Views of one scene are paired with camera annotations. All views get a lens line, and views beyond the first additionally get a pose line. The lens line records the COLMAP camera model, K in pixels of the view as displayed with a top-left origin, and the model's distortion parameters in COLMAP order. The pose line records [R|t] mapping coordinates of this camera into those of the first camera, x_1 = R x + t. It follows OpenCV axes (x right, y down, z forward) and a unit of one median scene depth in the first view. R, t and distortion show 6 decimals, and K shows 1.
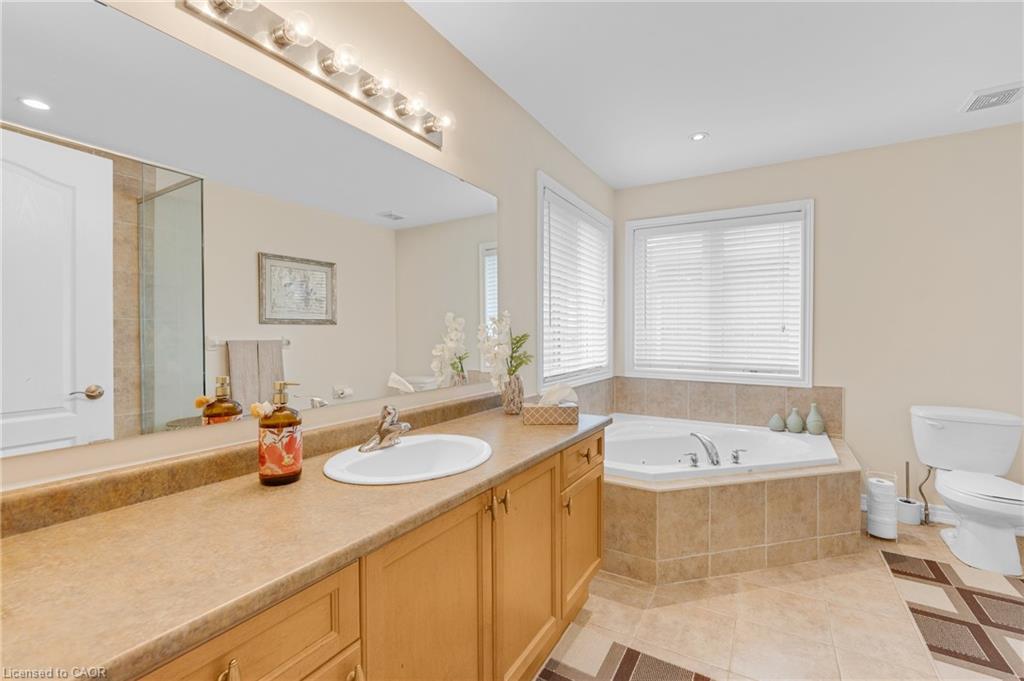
lens RADIAL K [[444.8, 0, 506.1], [0, 444.8, 340.0], [0, 0, 1]] dist [-0.000370, -0.000418]
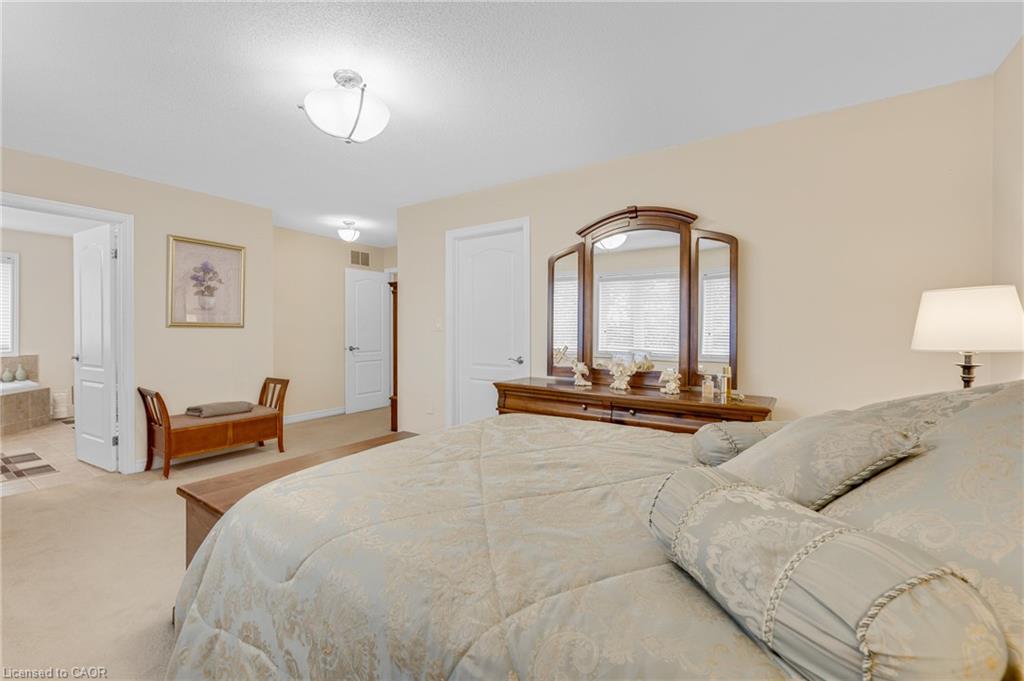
lens RADIAL K [[444.8, 0, 507.0], [0, 444.8, 334.0], [0, 0, 1]] dist [-0.000370, -0.000418]
pose [[0.075973, -0.007059, 0.997085, -1.012819], [-0.000677, 0.999974, 0.007131, 0.000548], [-0.997110, -0.001217, 0.075967, -1.179305]]
